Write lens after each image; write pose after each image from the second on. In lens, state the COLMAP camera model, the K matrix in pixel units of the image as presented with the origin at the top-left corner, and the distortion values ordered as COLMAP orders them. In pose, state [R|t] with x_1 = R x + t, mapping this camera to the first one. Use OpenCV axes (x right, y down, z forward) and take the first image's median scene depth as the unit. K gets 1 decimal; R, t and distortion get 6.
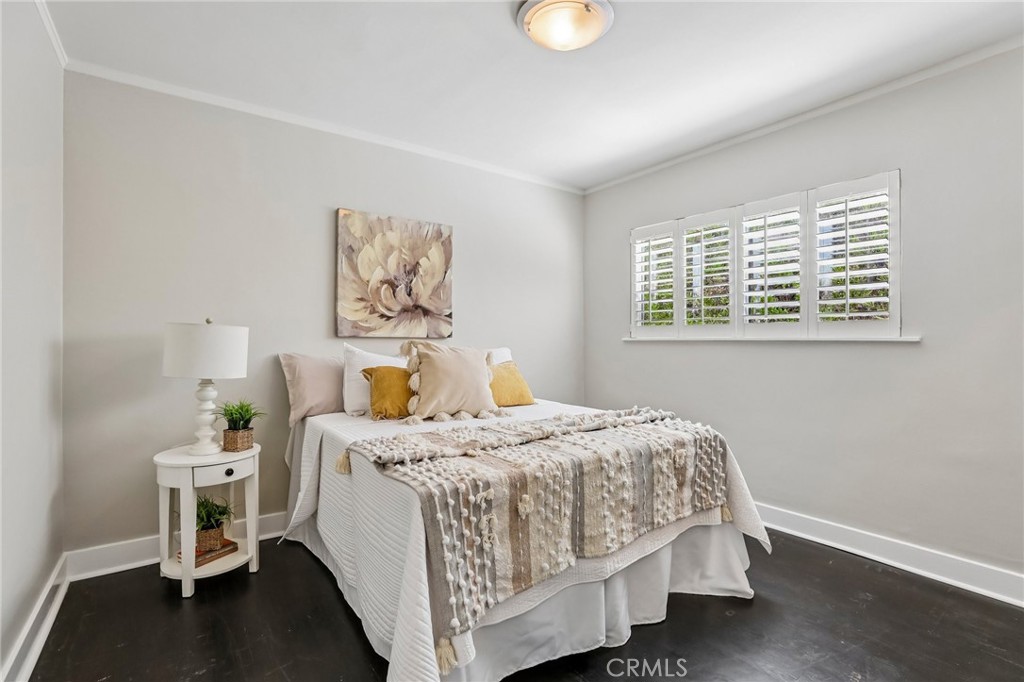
lens RADIAL K [[476.6, 0, 510.1], [0, 476.6, 339.6], [0, 0, 1]] dist [-0.040023, 0.010539]
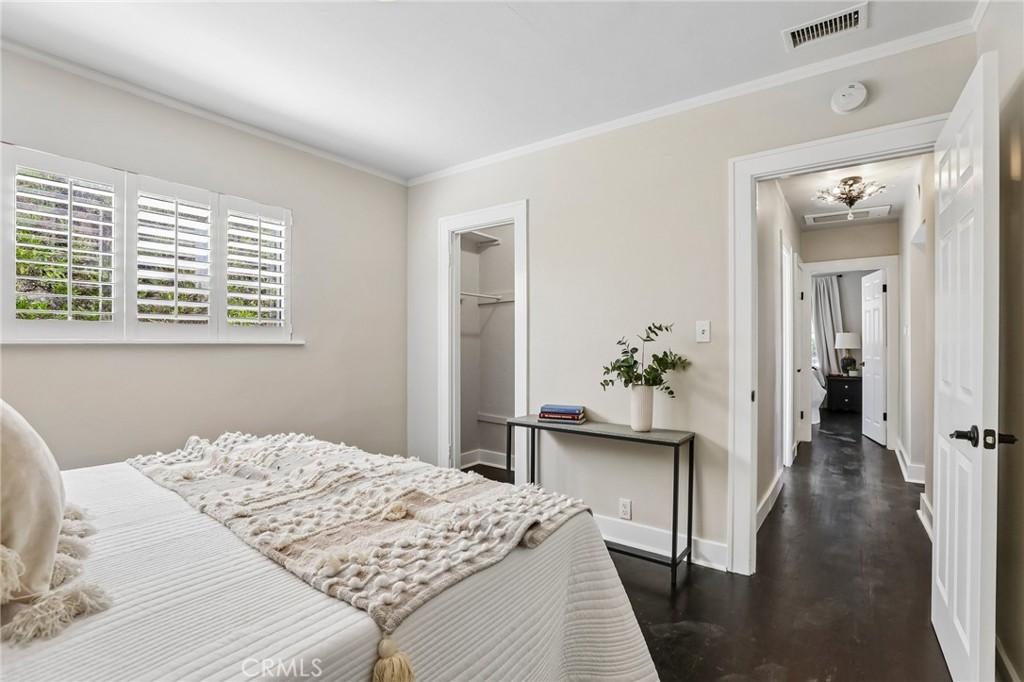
lens RADIAL K [[476.6, 0, 506.6], [0, 476.6, 343.2], [0, 0, 1]] dist [-0.040023, 0.010539]
pose [[-0.309993, -0.001004, 0.950738, -0.492102], [-0.001364, 0.999999, 0.000611, -0.000654], [-0.950738, -0.001107, -0.309994, 0.705360]]
